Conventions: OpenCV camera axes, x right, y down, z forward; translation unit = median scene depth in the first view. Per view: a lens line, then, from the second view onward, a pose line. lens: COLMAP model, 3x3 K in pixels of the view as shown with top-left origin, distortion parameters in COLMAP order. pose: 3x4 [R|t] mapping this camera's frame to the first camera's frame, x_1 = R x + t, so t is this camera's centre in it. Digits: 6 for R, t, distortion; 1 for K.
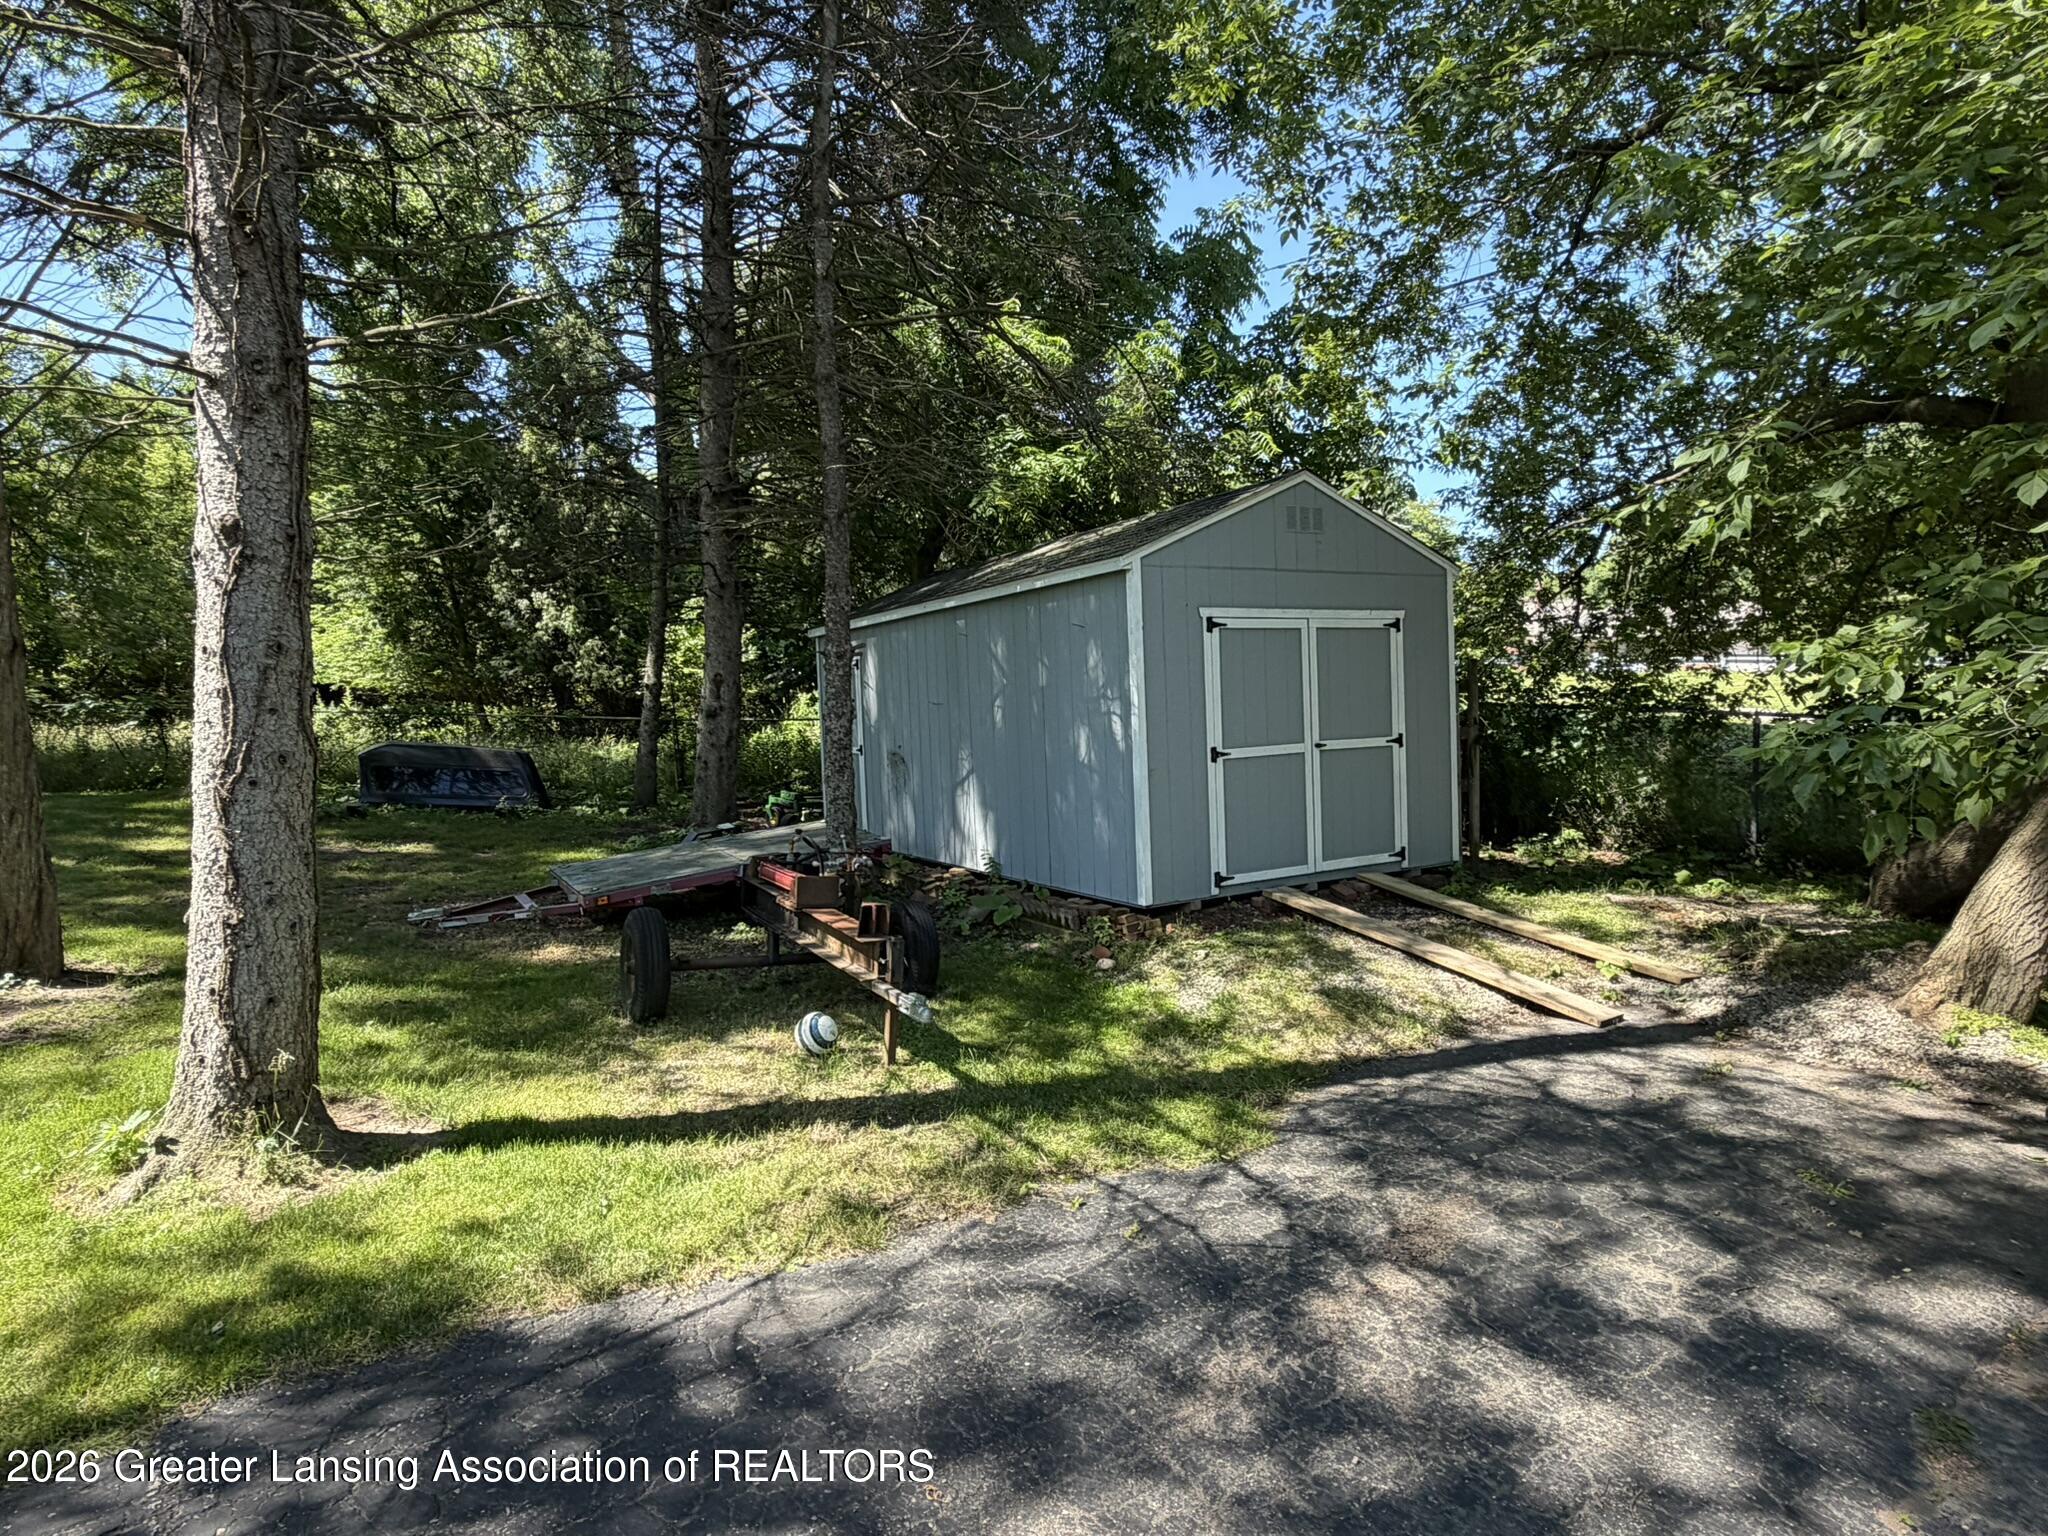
lens RADIAL K [[1160.0, 0, 1024.0], [0, 1160.0, 768.0], [0, 0, 1]] dist [0.000103, 0.000012]
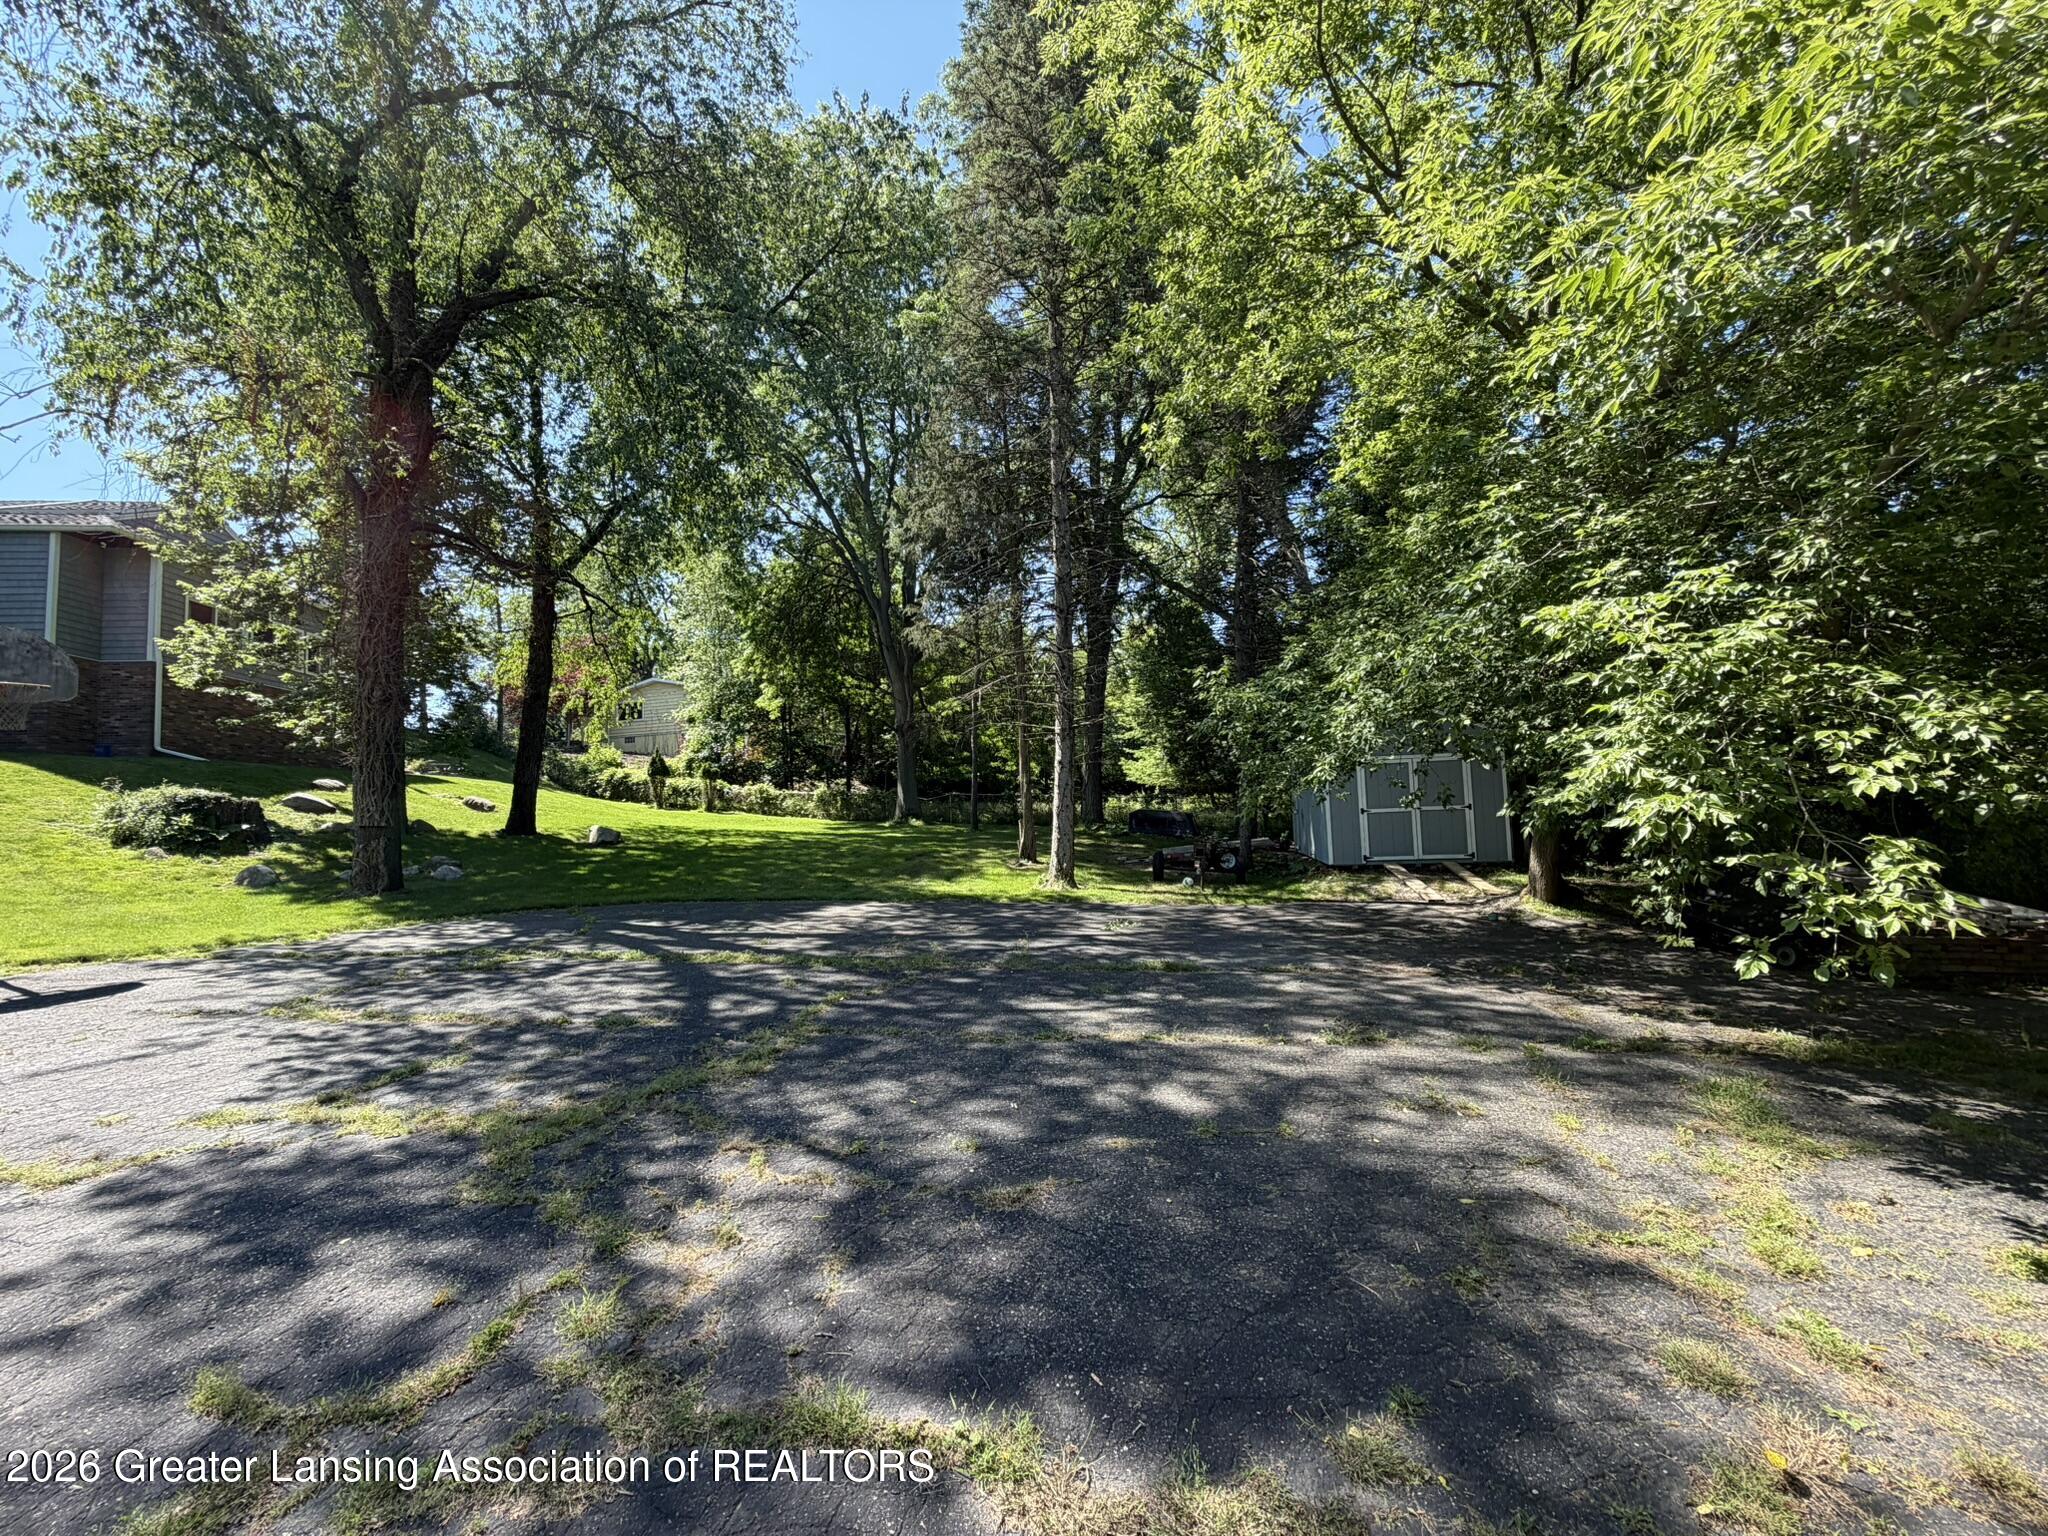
lens RADIAL K [[812.4, 0, 1019.6], [0, 812.4, 768.6], [0, 0, 1]] dist [-0.001055, 0.000092]
pose [[0.744971, -0.029320, -0.666452, 0.784421], [-0.026520, 0.996942, -0.073504, 0.047339], [0.666570, 0.072432, 0.741915, -0.886233]]
